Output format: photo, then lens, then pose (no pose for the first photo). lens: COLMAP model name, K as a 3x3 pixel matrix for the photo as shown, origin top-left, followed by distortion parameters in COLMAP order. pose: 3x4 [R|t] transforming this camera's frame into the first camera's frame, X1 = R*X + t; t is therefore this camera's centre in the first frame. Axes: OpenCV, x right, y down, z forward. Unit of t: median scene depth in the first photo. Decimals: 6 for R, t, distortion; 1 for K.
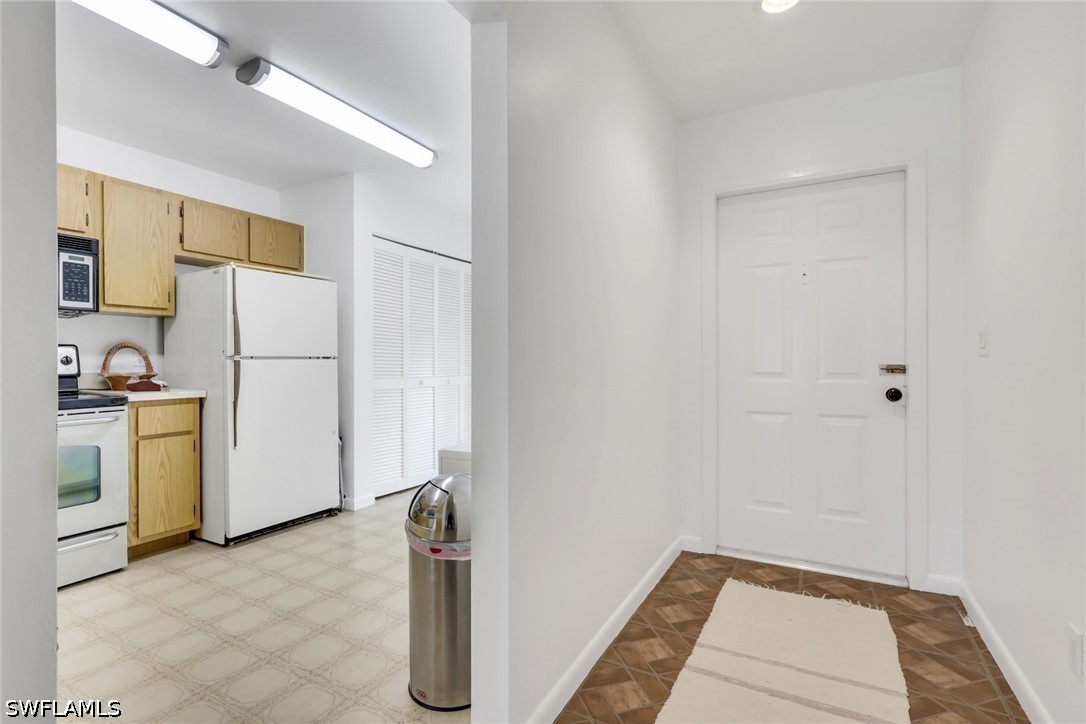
lens RADIAL K [[519.5, 0, 545.7], [0, 519.5, 356.9], [0, 0, 1]] dist [0.003207, -0.000433]
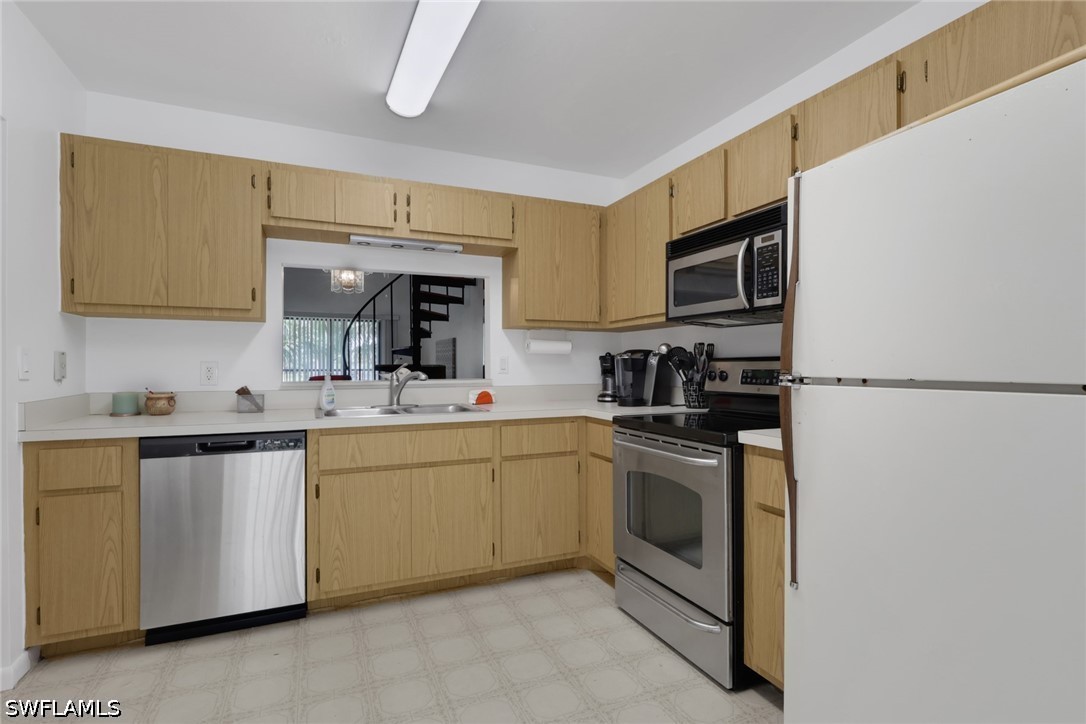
lens RADIAL K [[519.5, 0, 543.9], [0, 519.5, 367.9], [0, 0, 1]] dist [0.003207, -0.000433]
pose [[-0.597530, 0.004531, -0.801833, -0.119865], [0.001847, 0.999989, 0.004274, -0.010948], [0.801844, 0.001073, -0.597532, 1.093468]]
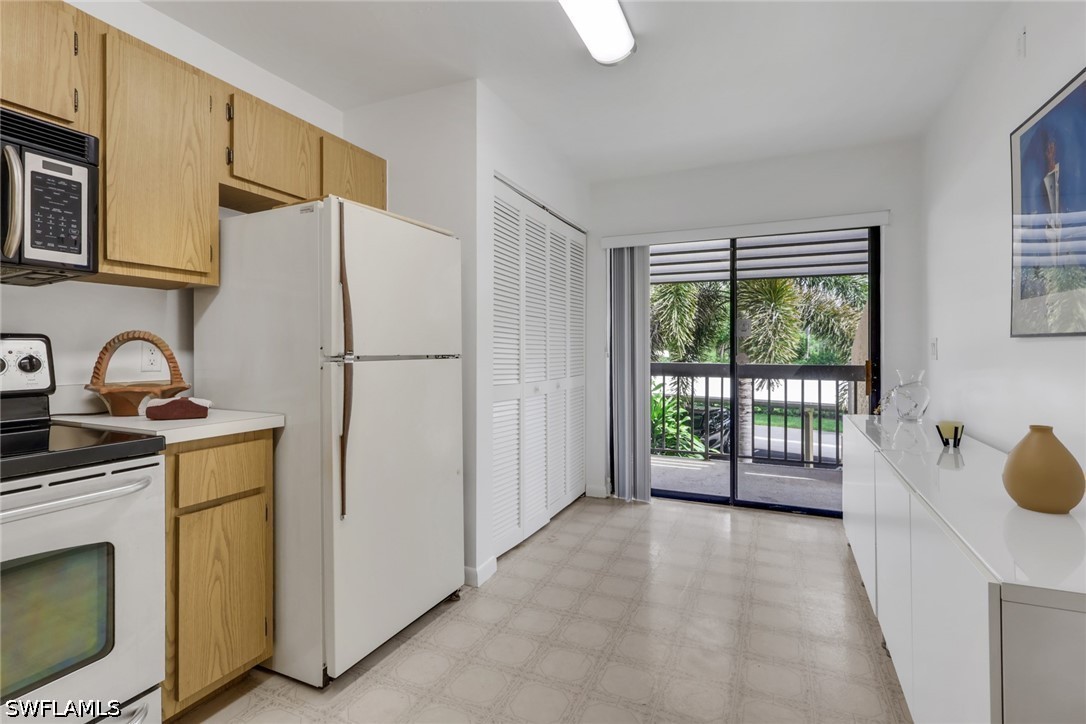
lens RADIAL K [[519.5, 0, 532.9], [0, 519.5, 345.0], [0, 0, 1]] dist [0.003207, -0.000433]
pose [[0.997089, 0.004168, 0.076129, -0.433997], [-0.003823, 0.999982, -0.004672, -0.011793], [-0.076147, 0.004367, 0.997087, 0.415403]]
